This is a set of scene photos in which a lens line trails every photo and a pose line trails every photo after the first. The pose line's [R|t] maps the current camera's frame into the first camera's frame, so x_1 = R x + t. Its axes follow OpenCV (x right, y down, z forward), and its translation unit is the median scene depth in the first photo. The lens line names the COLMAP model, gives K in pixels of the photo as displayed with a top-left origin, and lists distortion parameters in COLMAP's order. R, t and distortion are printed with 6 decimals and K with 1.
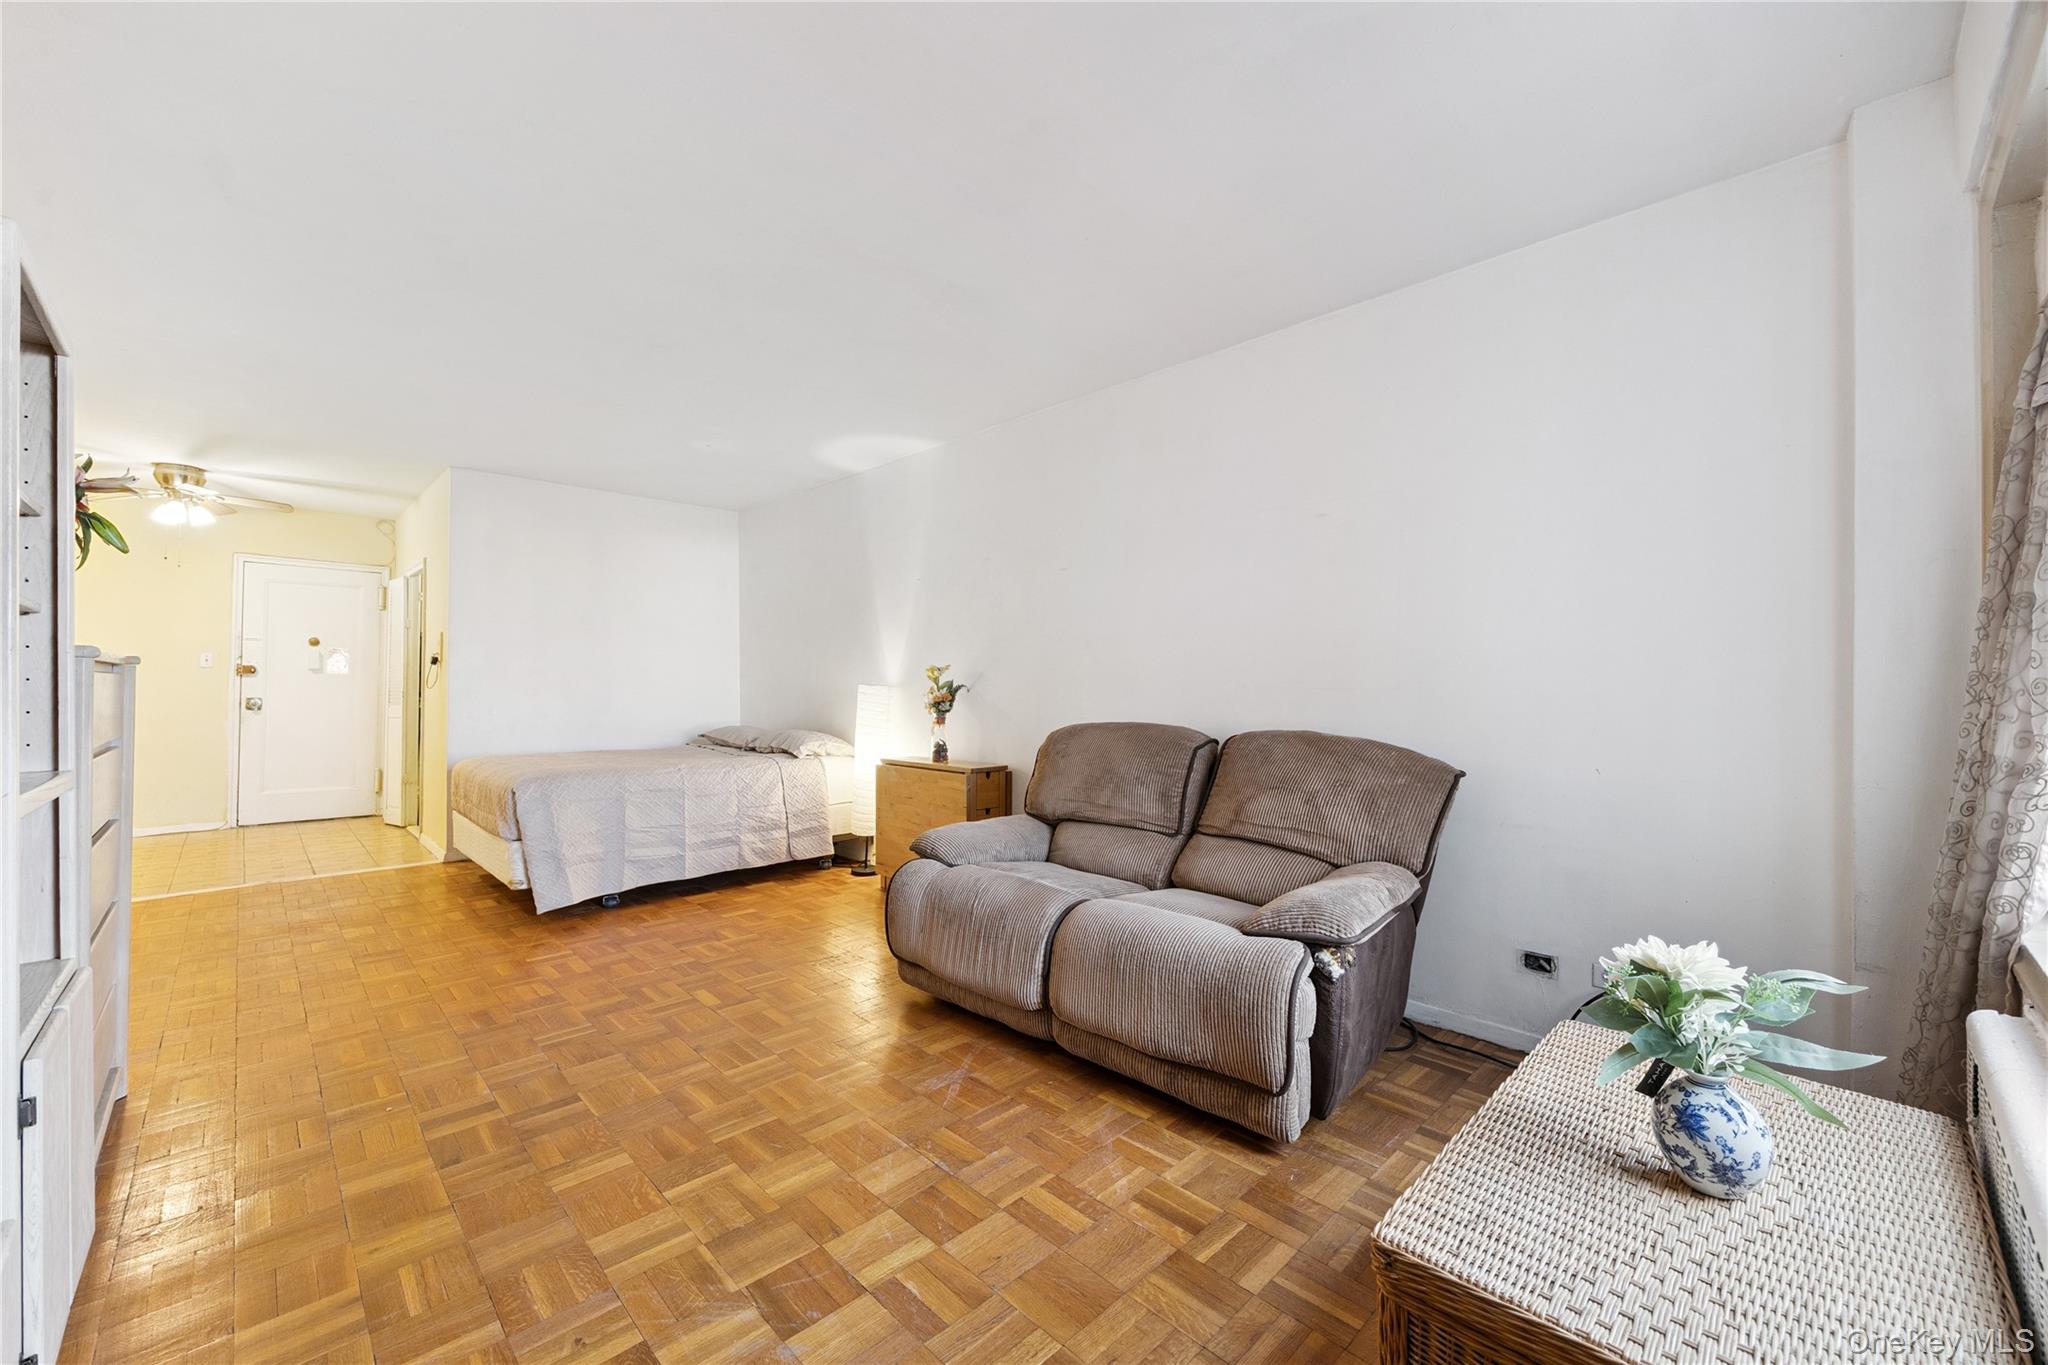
lens RADIAL K [[811.8, 0, 1021.4], [0, 811.8, 675.6], [0, 0, 1]] dist [-0.000270, -0.000143]
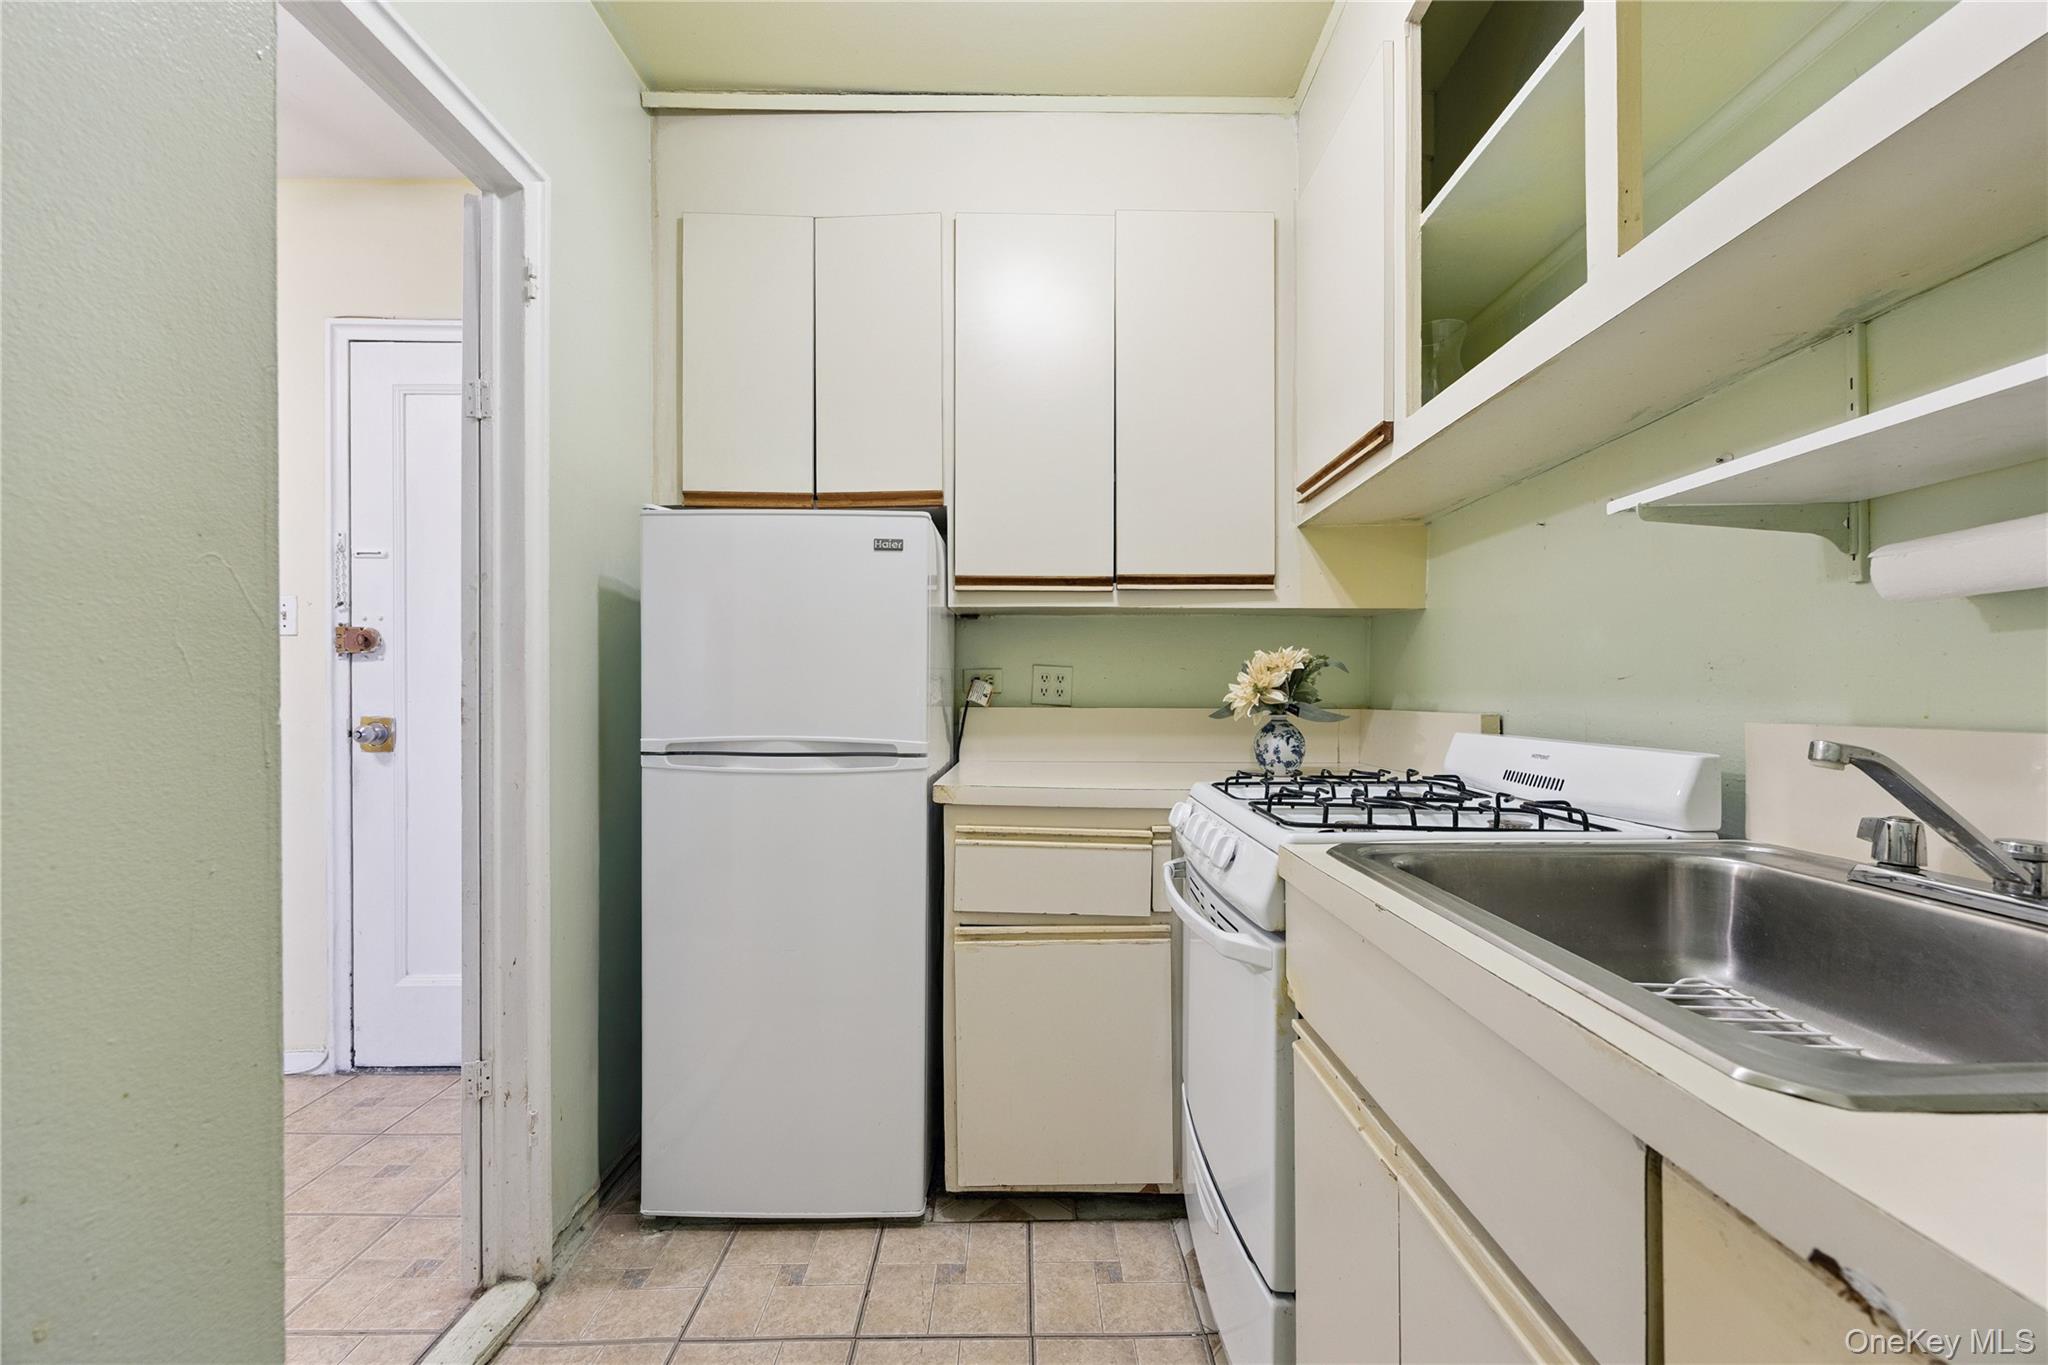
lens RADIAL K [[763.3, 0, 1018.9], [0, 763.3, 697.4], [0, 0, 1]] dist [-0.001014, -0.005908]
pose [[0.706864, -0.002907, -0.707344, -0.885558], [0.015192, 0.999823, 0.011072, 0.033594], [0.707187, -0.018572, 0.706783, 1.684230]]
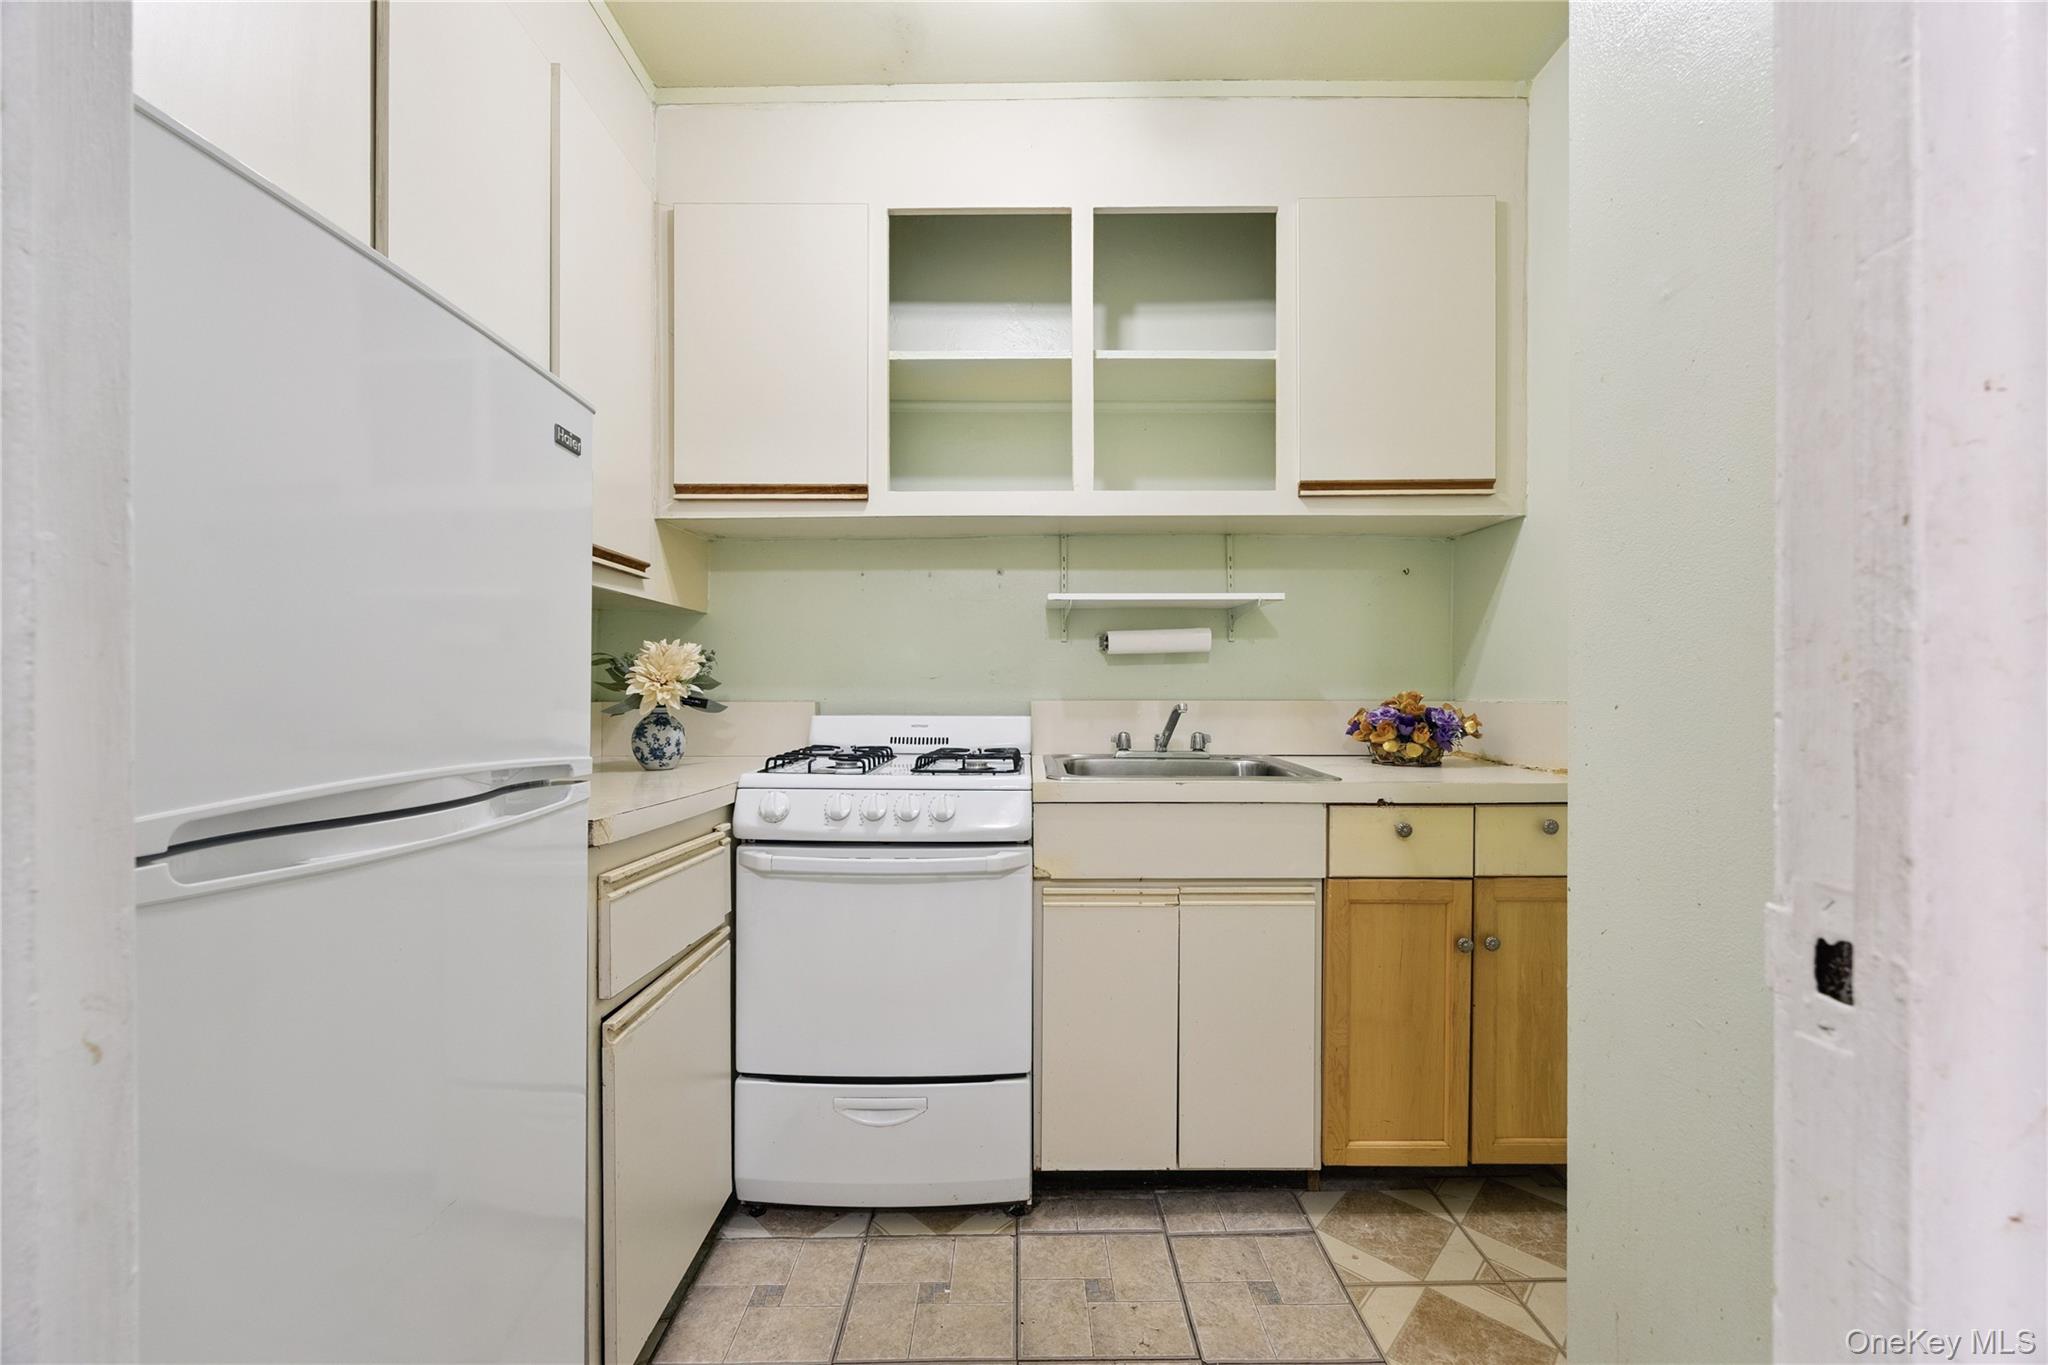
lens RADIAL K [[793.7, 0, 1057.1], [0, 793.7, 690.7], [0, 0, 1]] dist [-0.002157, -0.000234]
pose [[0.684061, -0.005753, 0.729402, -1.315882], [-0.009036, 0.999825, 0.016360, 0.031702], [-0.729369, -0.017782, 0.683890, 1.626174]]
